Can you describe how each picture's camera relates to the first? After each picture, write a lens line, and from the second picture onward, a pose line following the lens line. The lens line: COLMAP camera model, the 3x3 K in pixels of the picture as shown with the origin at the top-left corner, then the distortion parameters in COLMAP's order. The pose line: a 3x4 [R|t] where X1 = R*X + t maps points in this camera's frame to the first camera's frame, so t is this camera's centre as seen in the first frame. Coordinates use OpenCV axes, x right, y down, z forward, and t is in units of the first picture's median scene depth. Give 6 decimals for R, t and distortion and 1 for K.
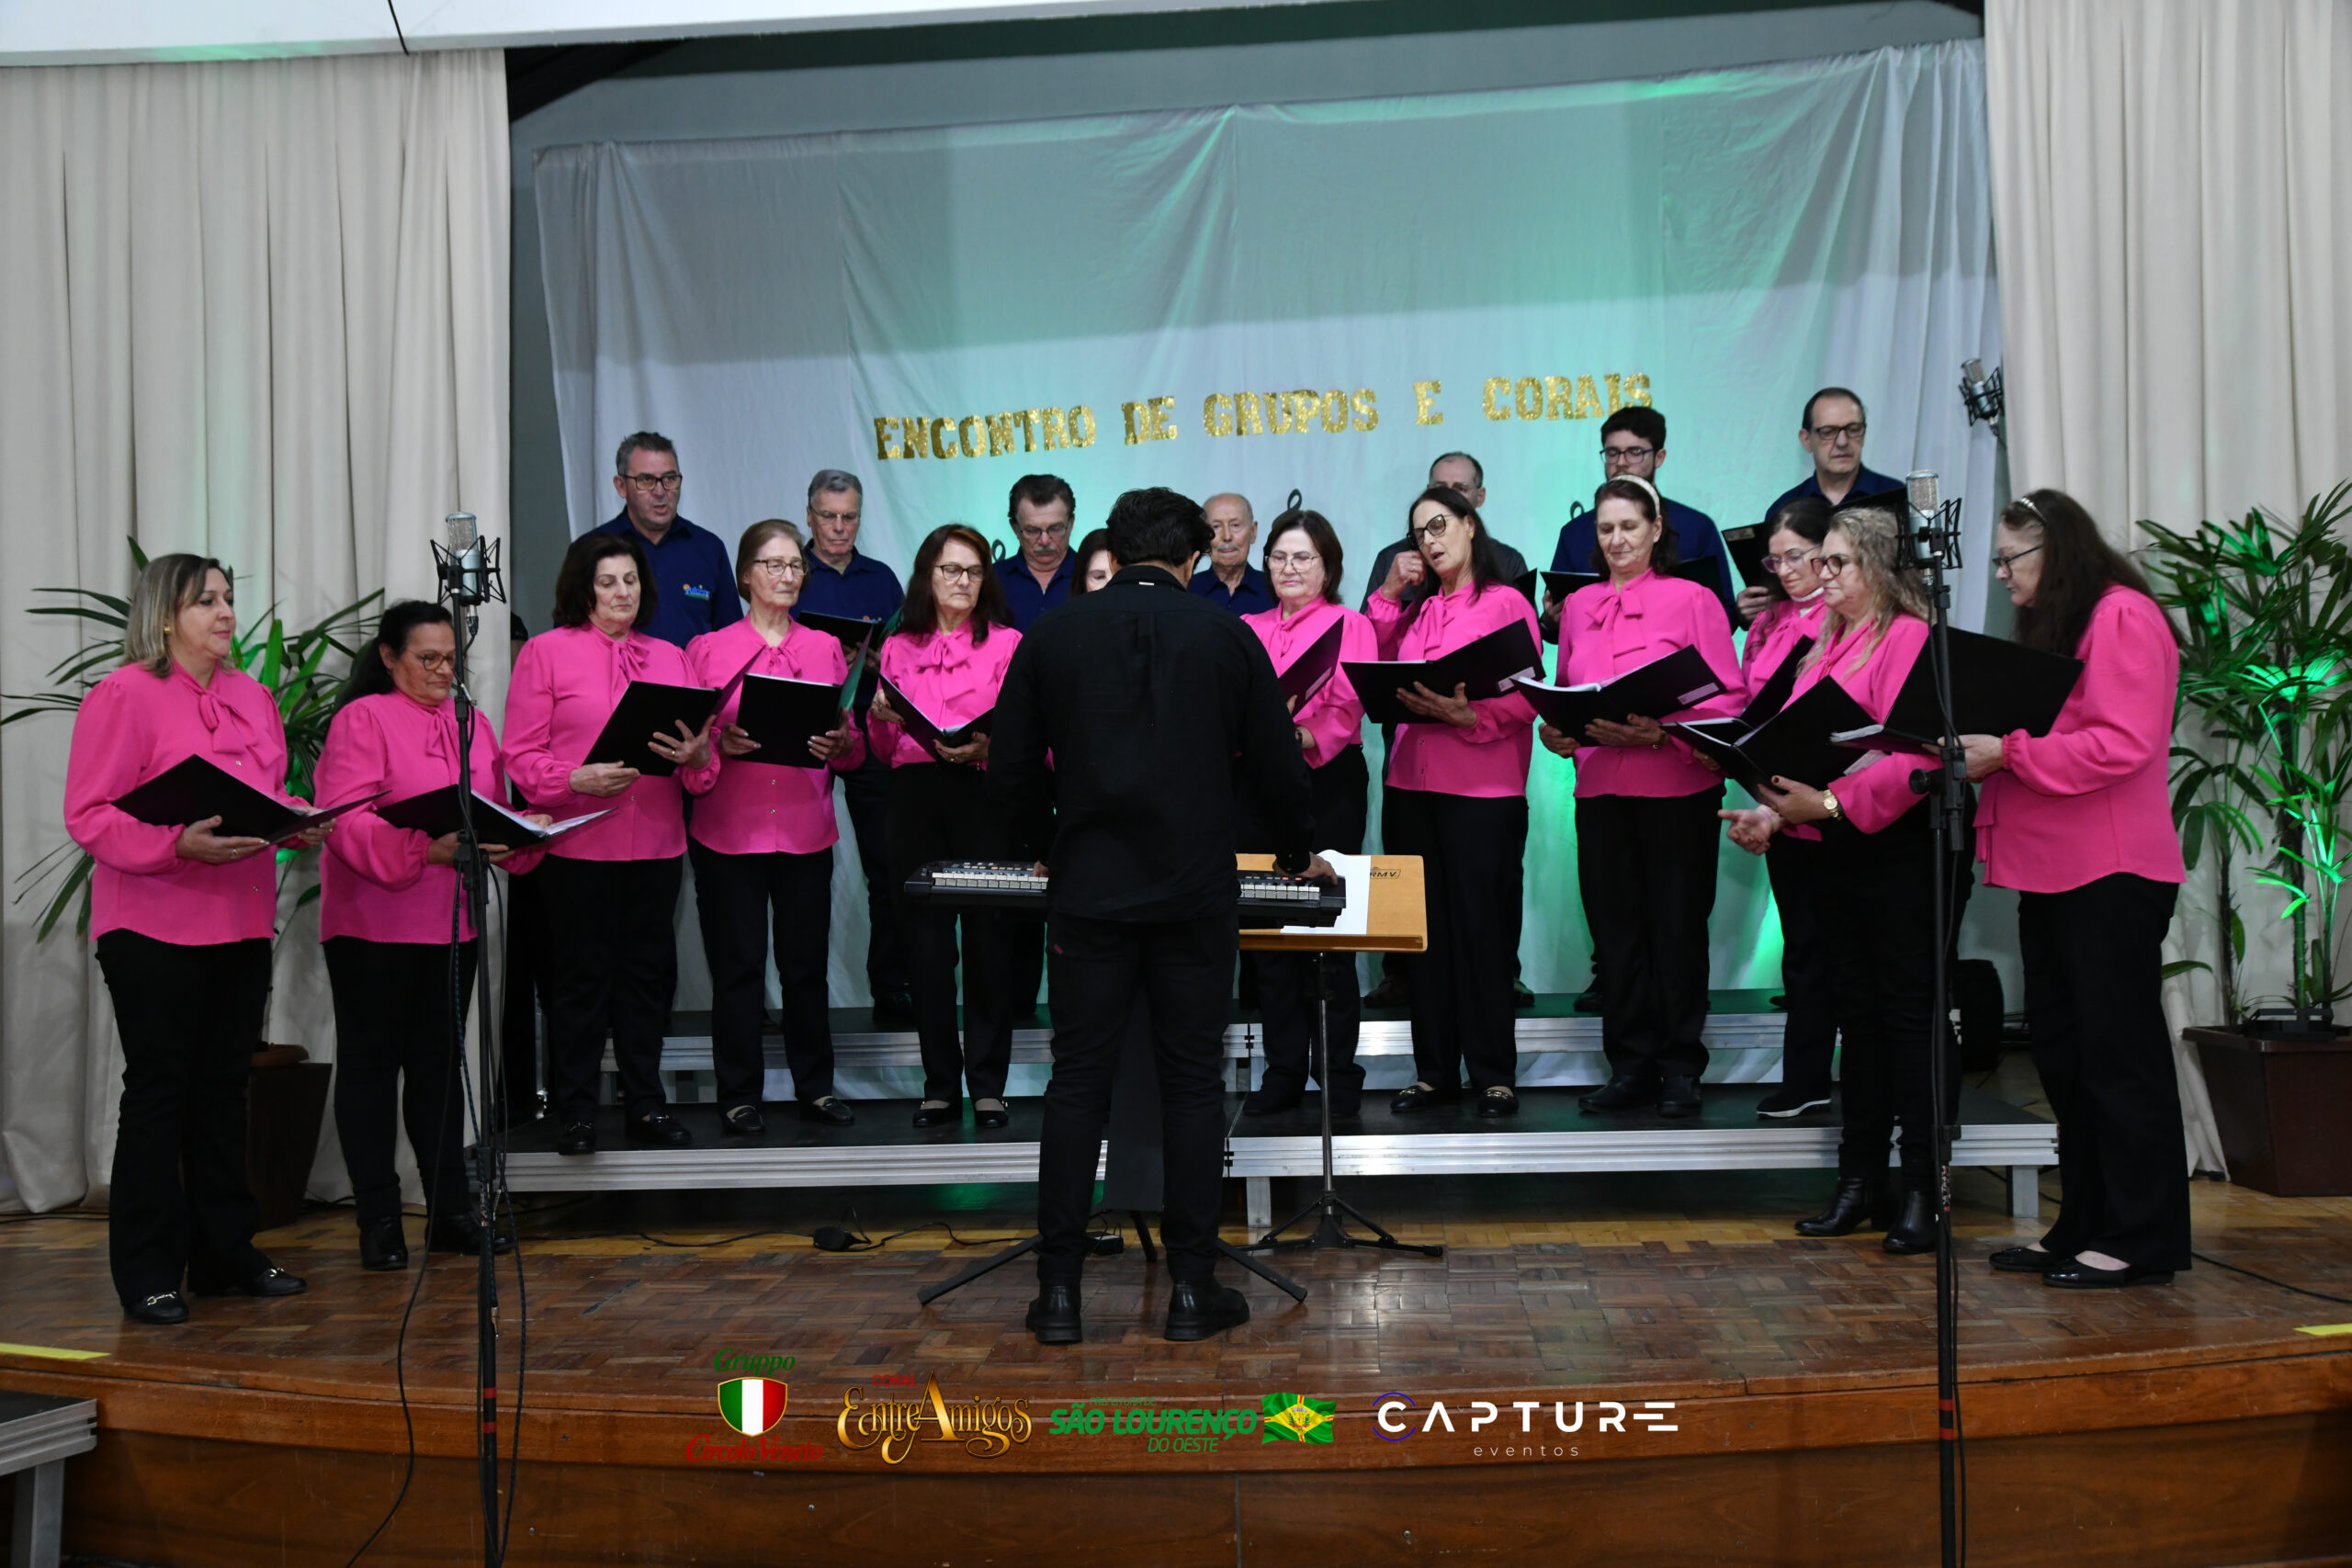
lens RADIAL K [[2355.5, 0, 1167.0], [0, 2355.5, 774.8], [0, 0, 1]] dist [0.049579, 0.000000]
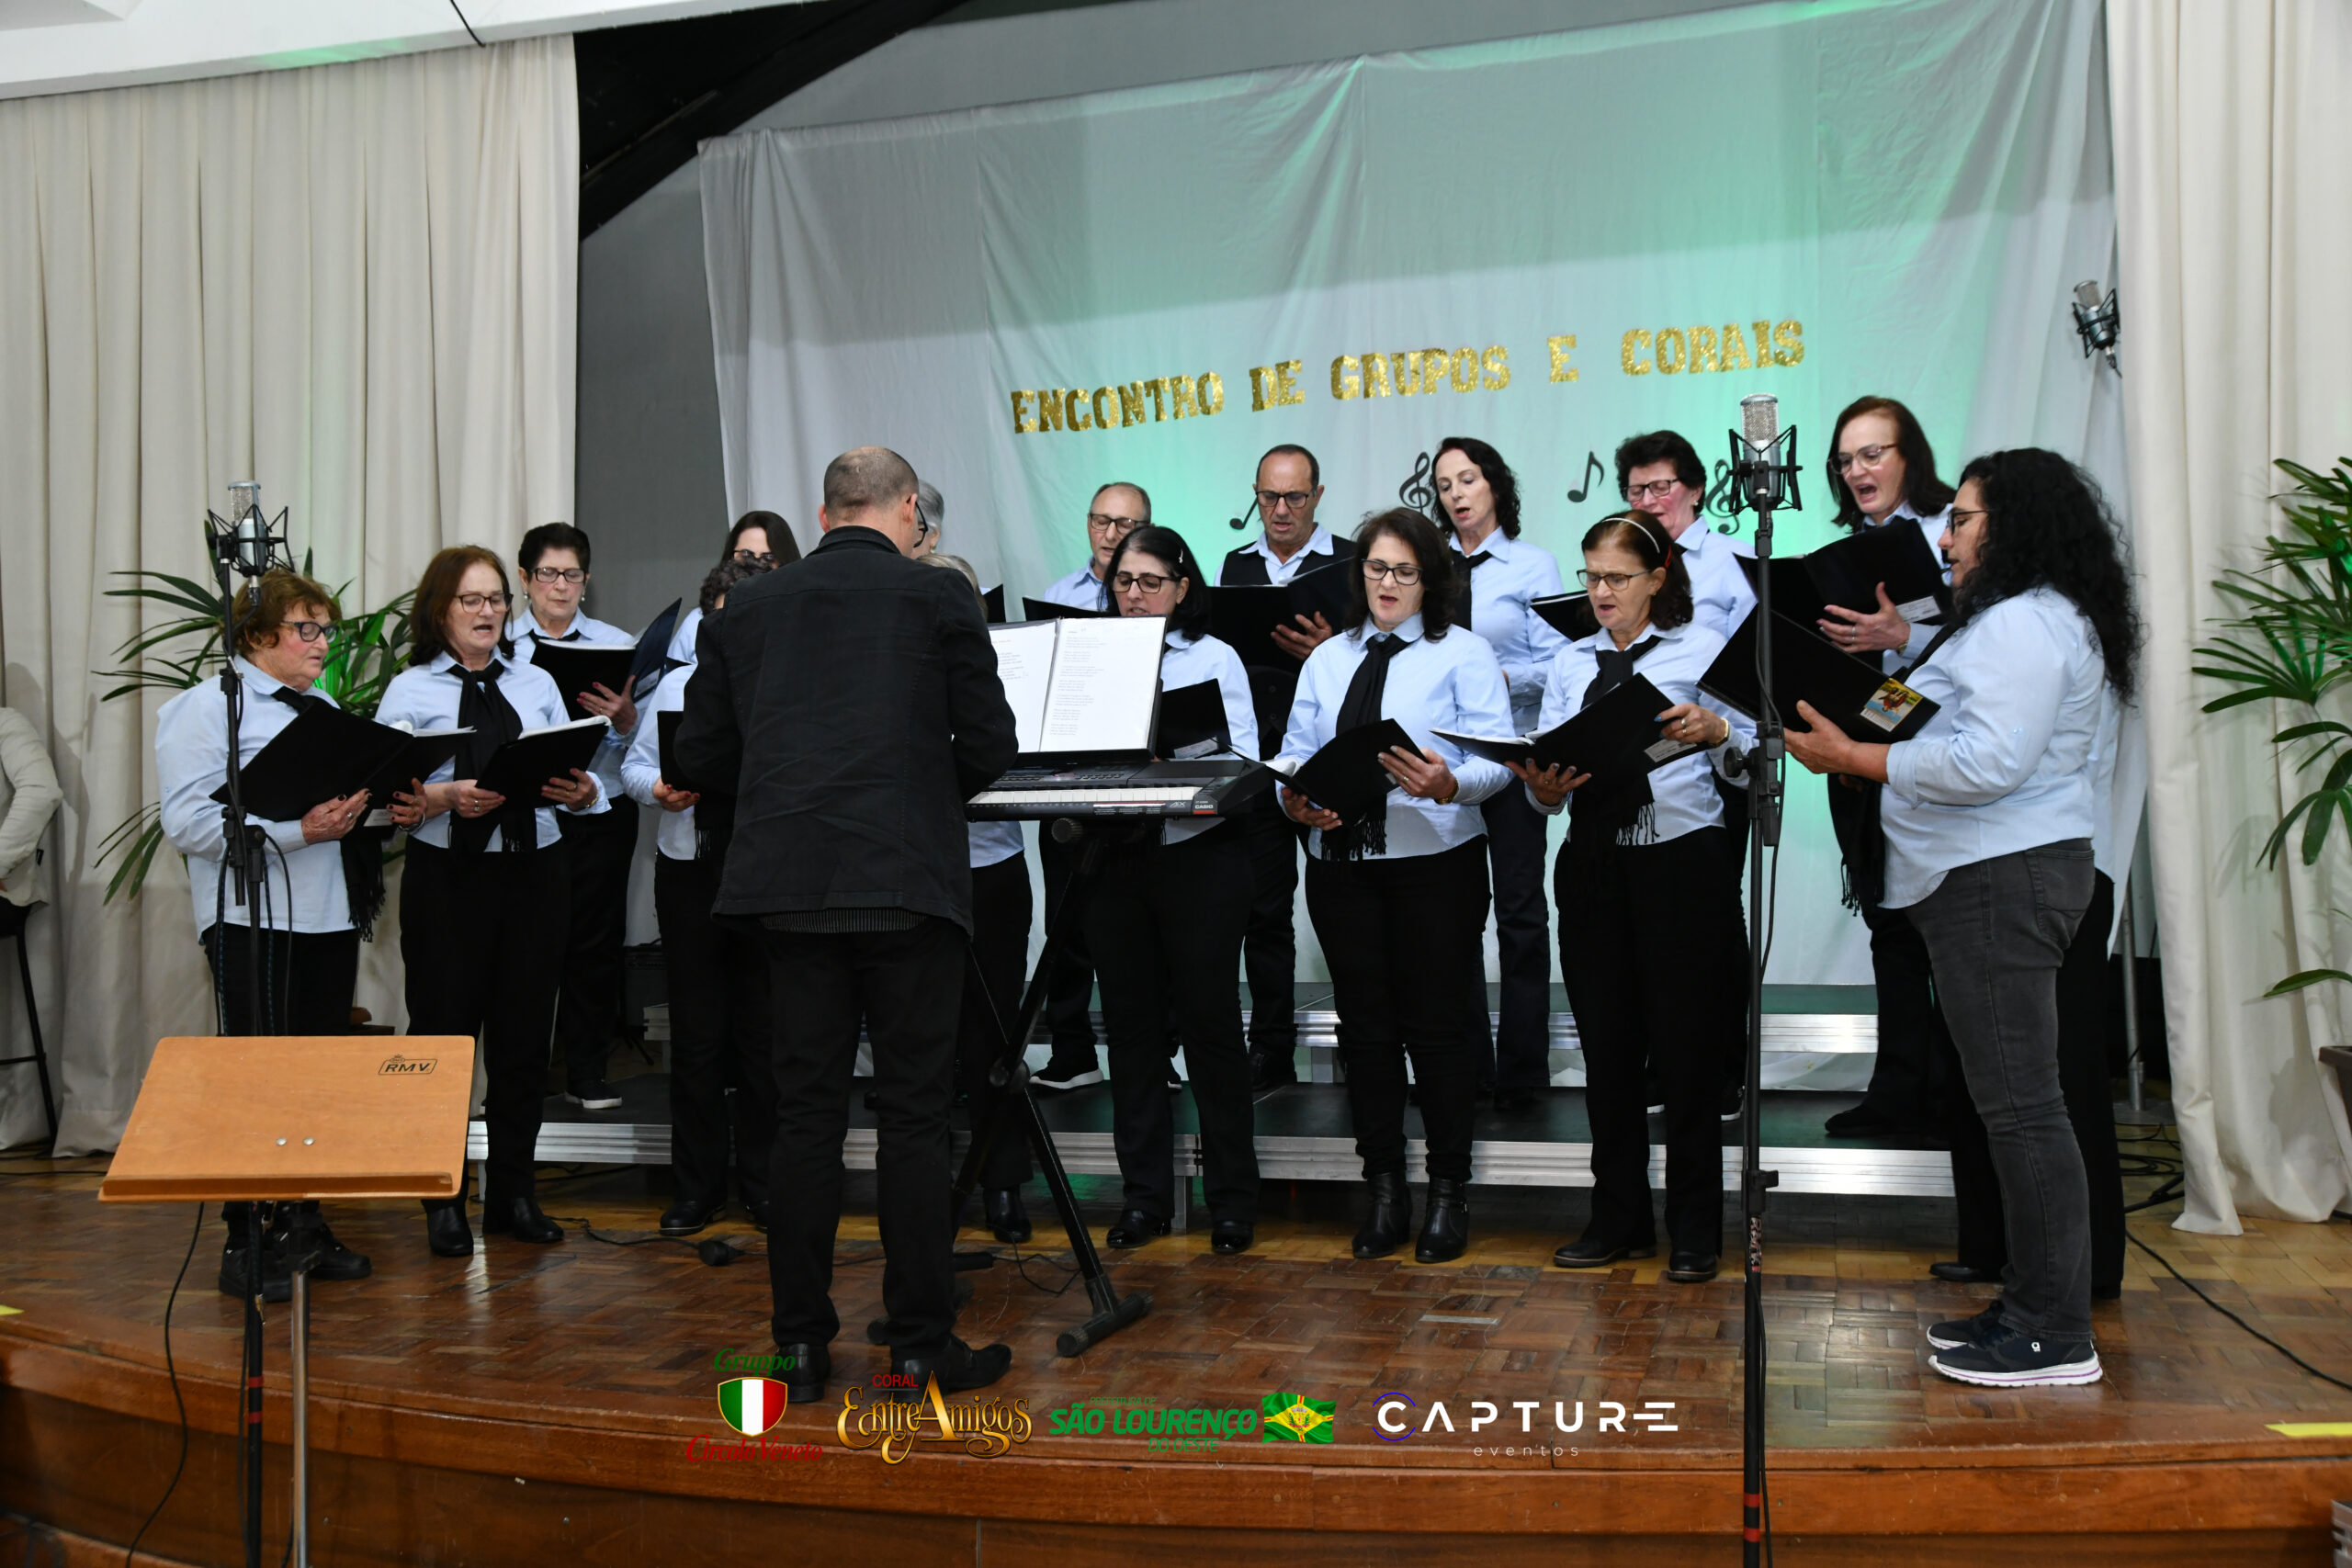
lens RADIAL K [[2252.5, 0, 1163.9], [0, 2252.5, 758.5], [0, 0, 1]] dist [0.039378, 0.000000]
pose [[0.979797, 0.003516, -0.199965, 0.164039], [-0.002471, 0.999982, 0.005480, -0.001517], [0.199981, -0.004875, 0.979788, 0.097002]]
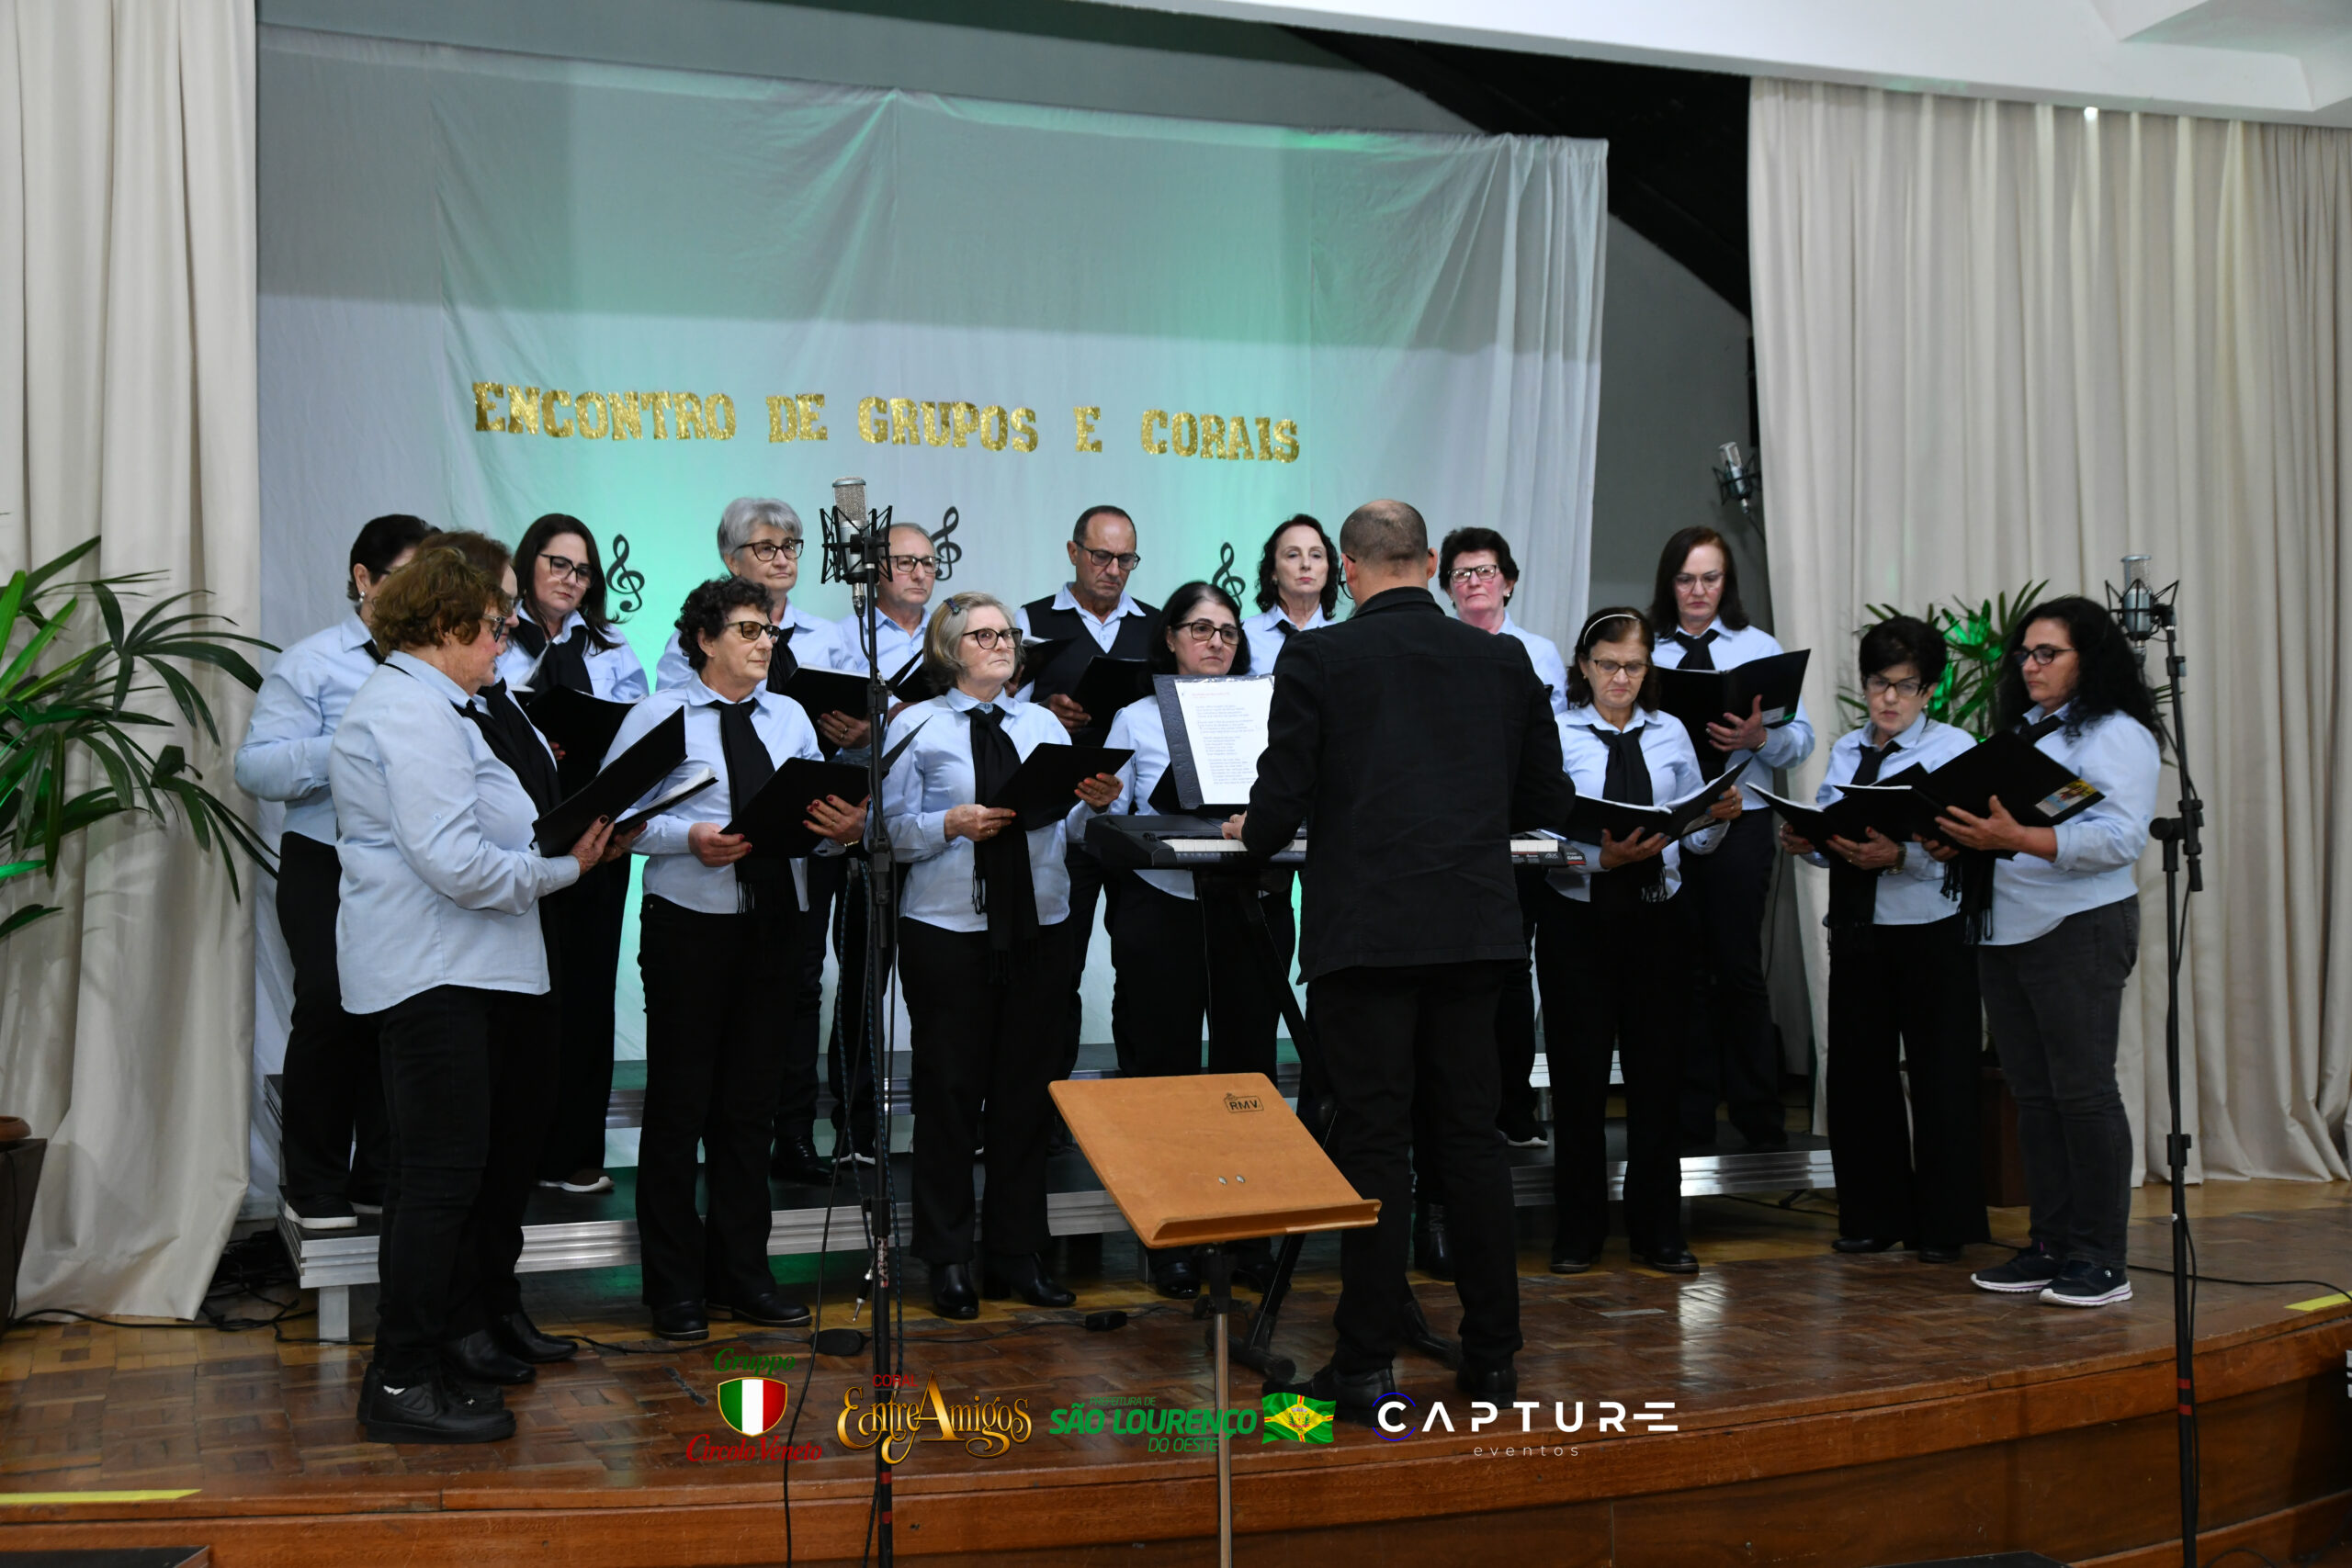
lens RADIAL K [[2567.9, 0, 1154.9], [0, 2567.9, 775.5], [0, 0, 1]] dist [0.086002, 0.000000]
pose [[0.900449, 0.036468, 0.433429, -0.380901], [-0.027526, 0.999259, -0.026891, 0.013856], [-0.434089, 0.012283, 0.900786, 0.053121]]
